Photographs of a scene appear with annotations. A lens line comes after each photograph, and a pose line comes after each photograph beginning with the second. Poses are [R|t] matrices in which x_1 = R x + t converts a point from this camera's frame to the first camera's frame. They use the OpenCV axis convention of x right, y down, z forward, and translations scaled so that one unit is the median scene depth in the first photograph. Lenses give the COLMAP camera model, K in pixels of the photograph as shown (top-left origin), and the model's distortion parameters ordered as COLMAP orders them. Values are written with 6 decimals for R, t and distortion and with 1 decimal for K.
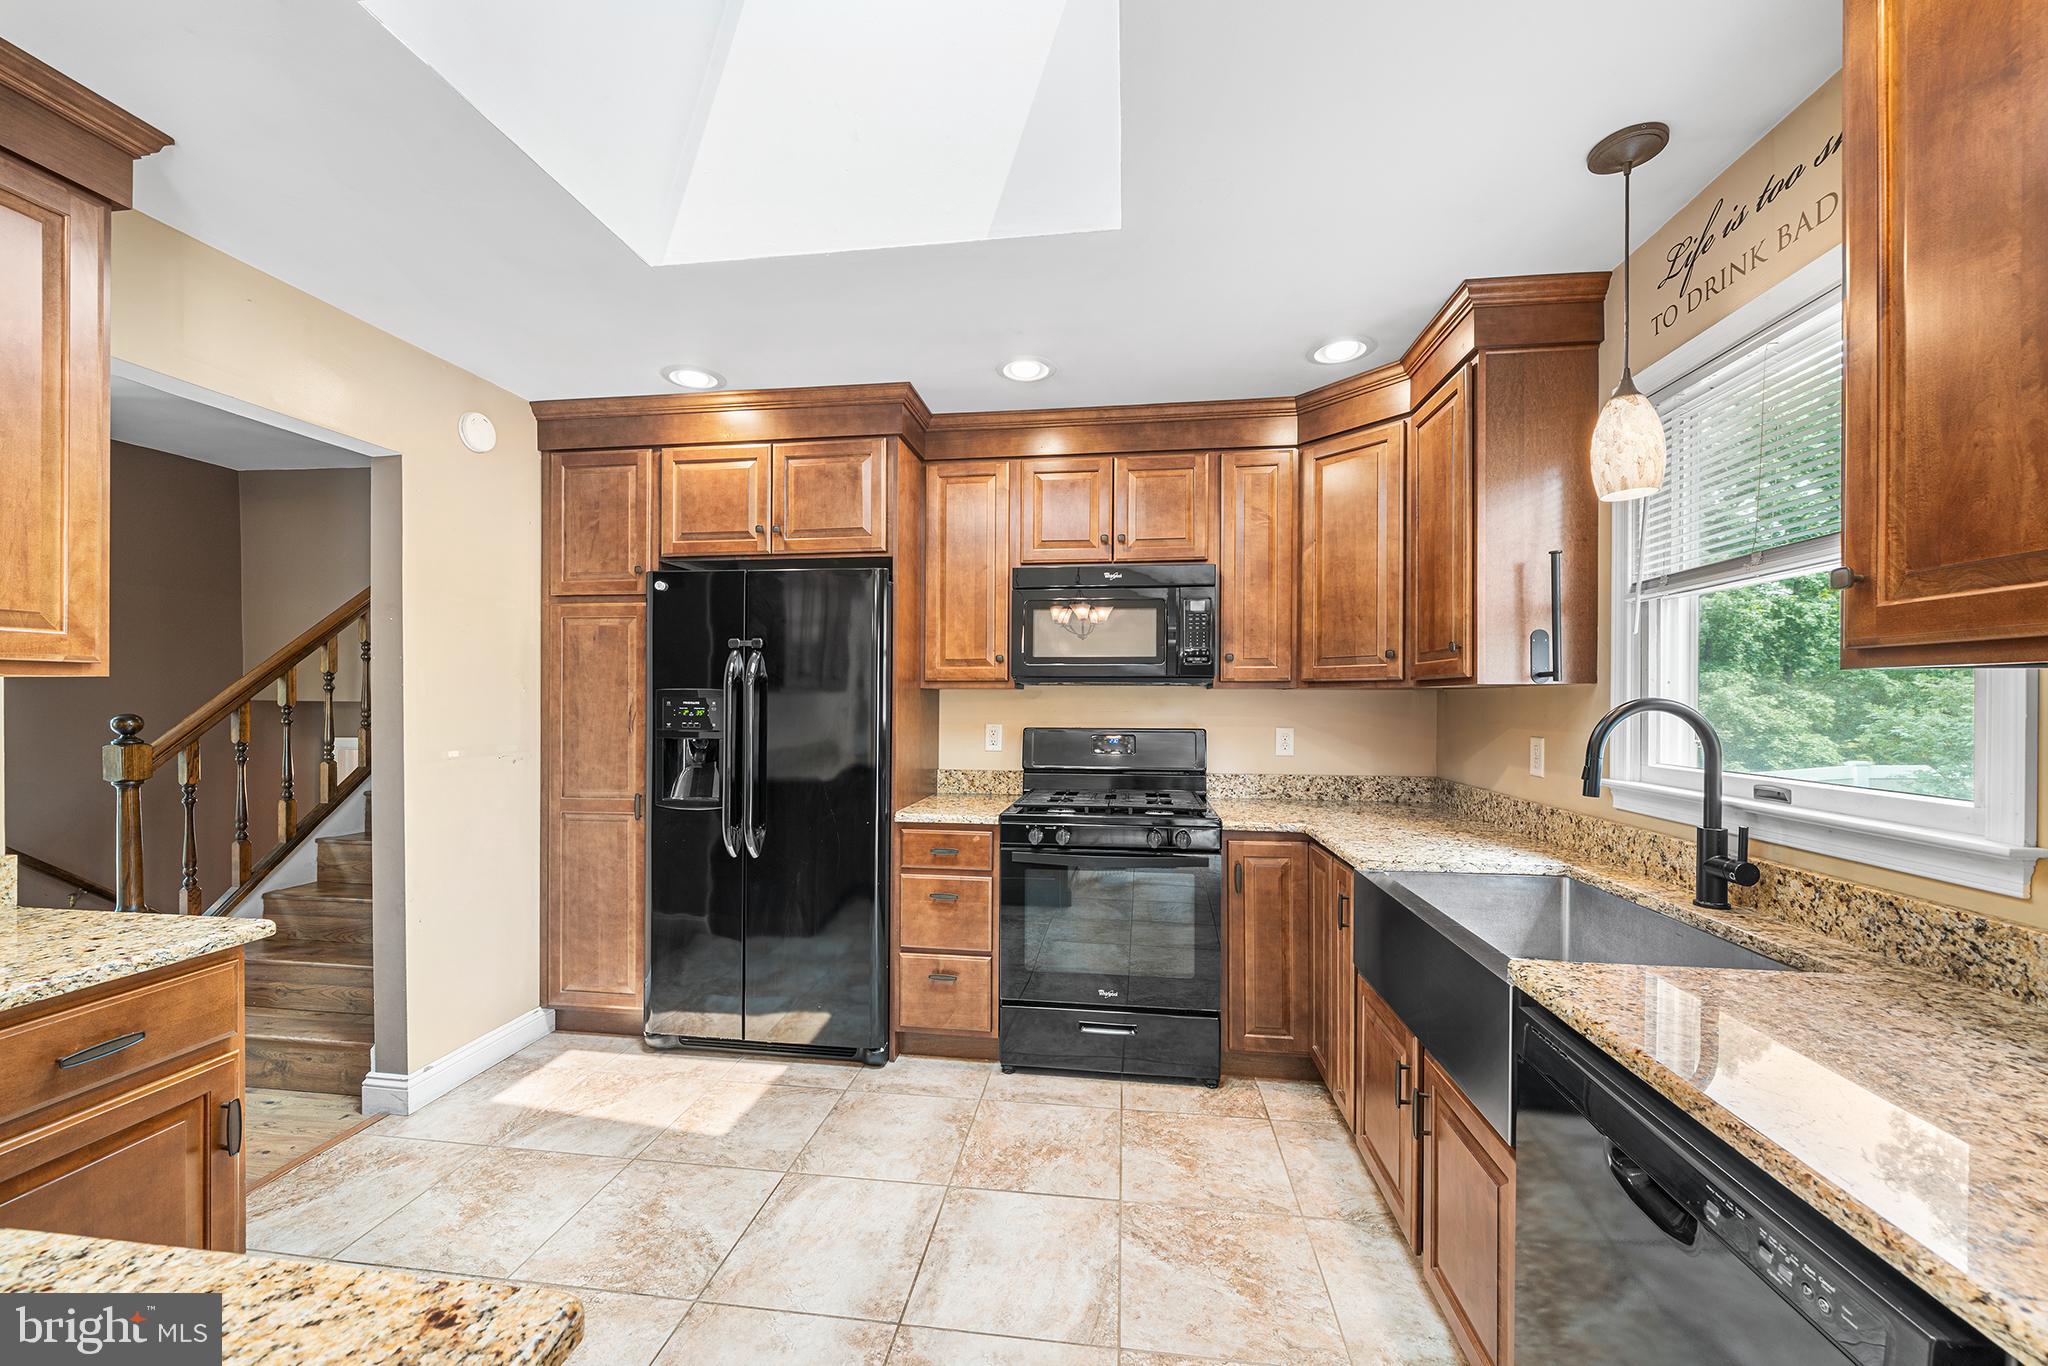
lens RADIAL K [[772.3, 0, 1024.8], [0, 772.3, 700.8], [0, 0, 1]] dist [-0.000176, 0.000115]
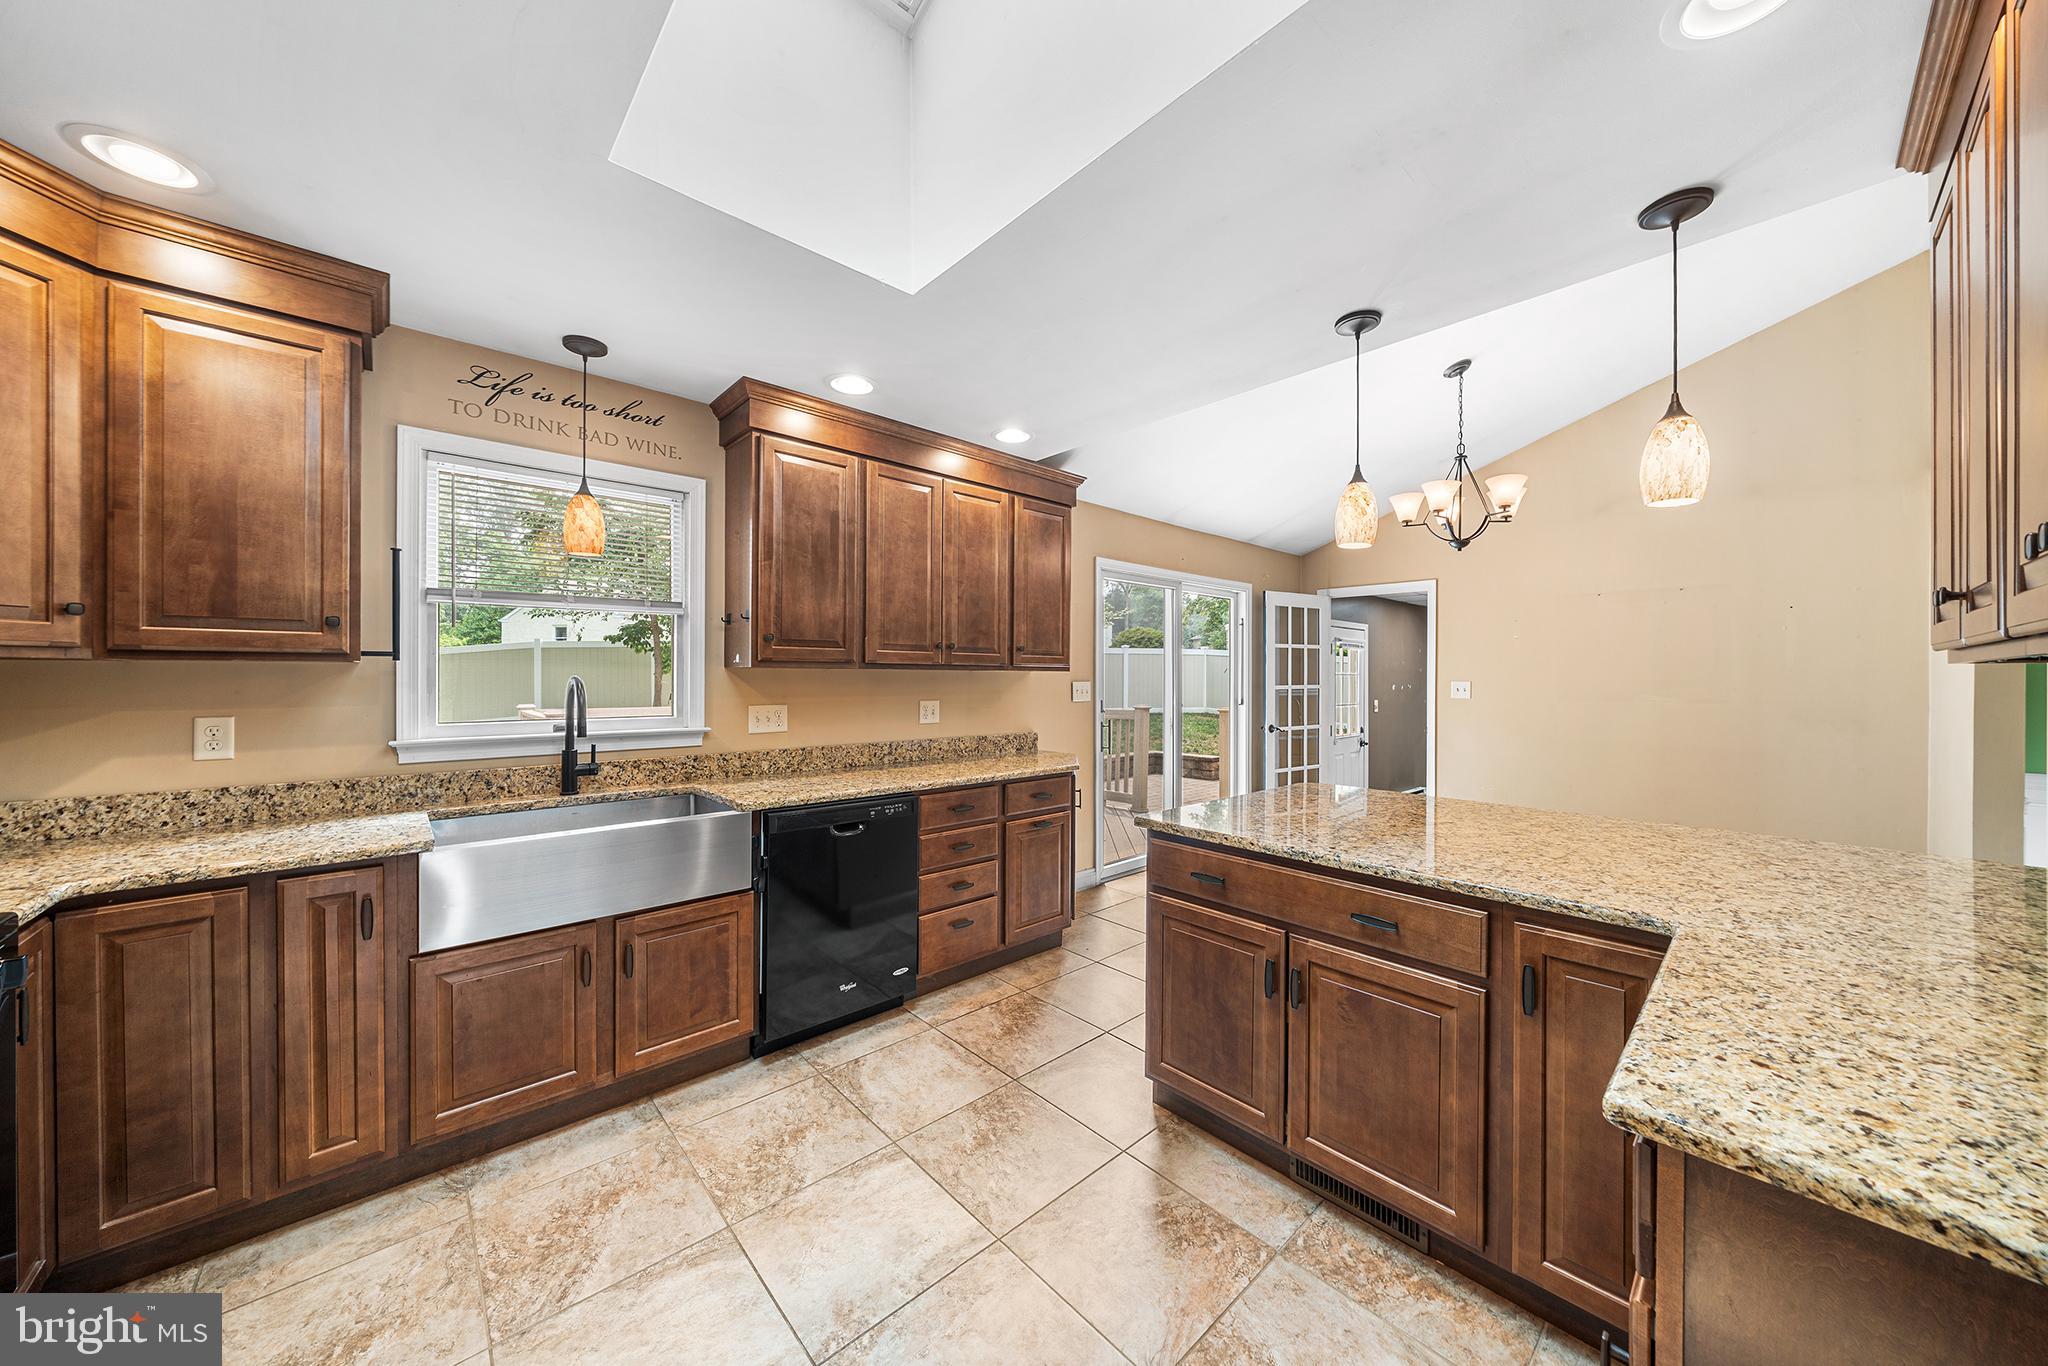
lens RADIAL K [[698.3, 0, 1022.7], [0, 698.3, 675.2], [0, 0, 1]] dist [-0.001518, -0.000049]
pose [[-0.763941, -0.003638, 0.645276, -0.504449], [-0.004587, 0.999989, 0.000208, -0.005358], [-0.645270, -0.002801, -0.763950, 0.848752]]
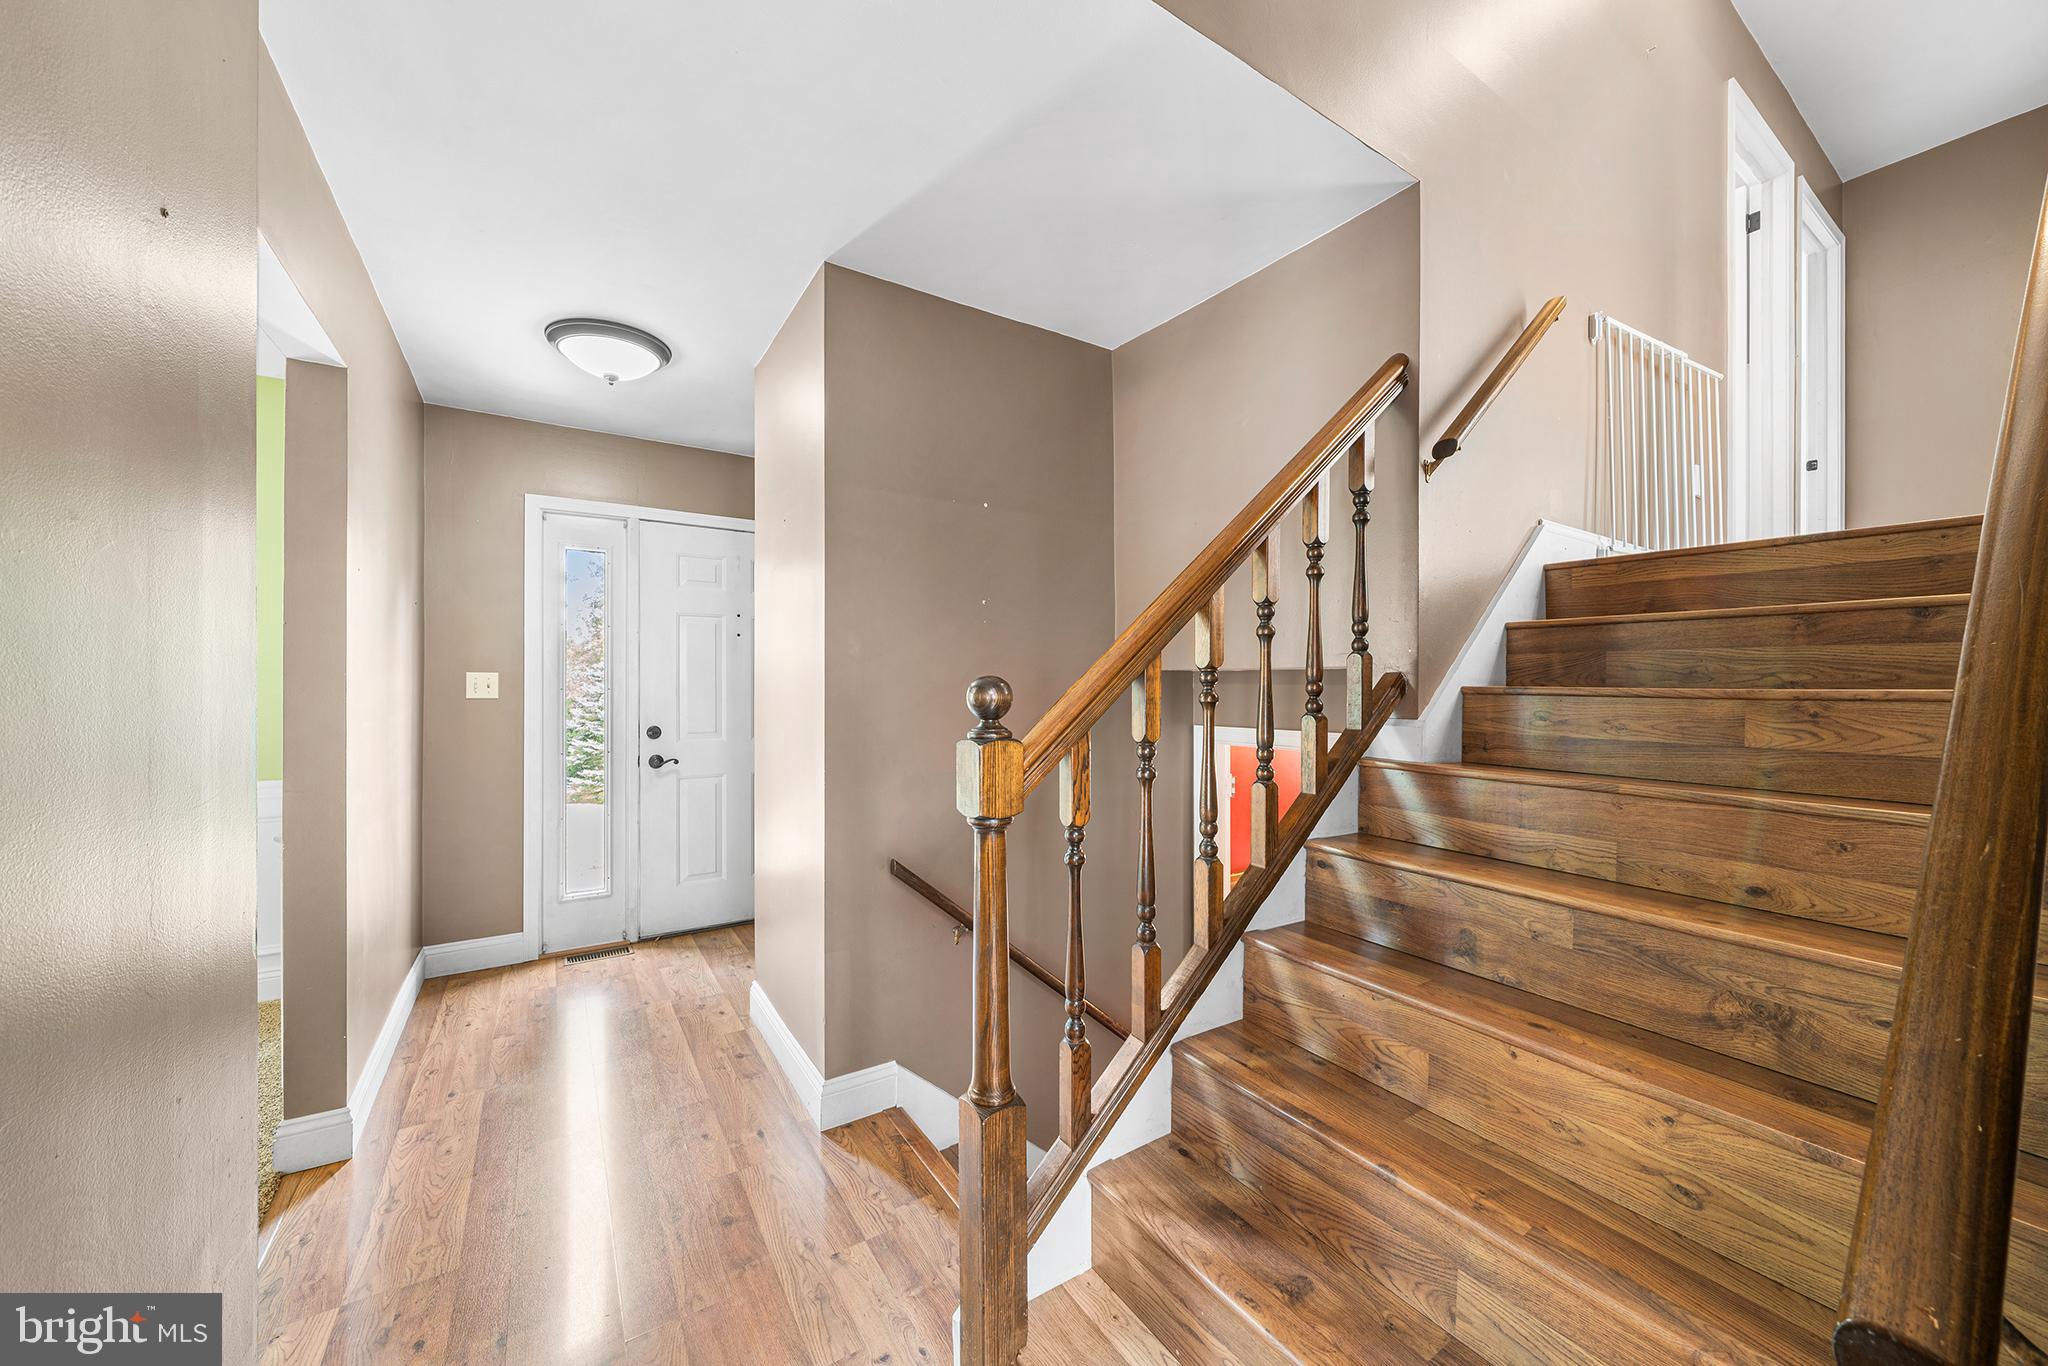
lens RADIAL K [[740.6, 0, 1022.7], [0, 740.6, 686.6], [0, 0, 1]] dist [-0.001168, 0.000047]
pose [[0.642098, 0.000422, -0.766623, -0.746736], [-0.006598, 0.999966, -0.004976, 0.024029], [0.766594, 0.008253, 0.642079, 0.675538]]
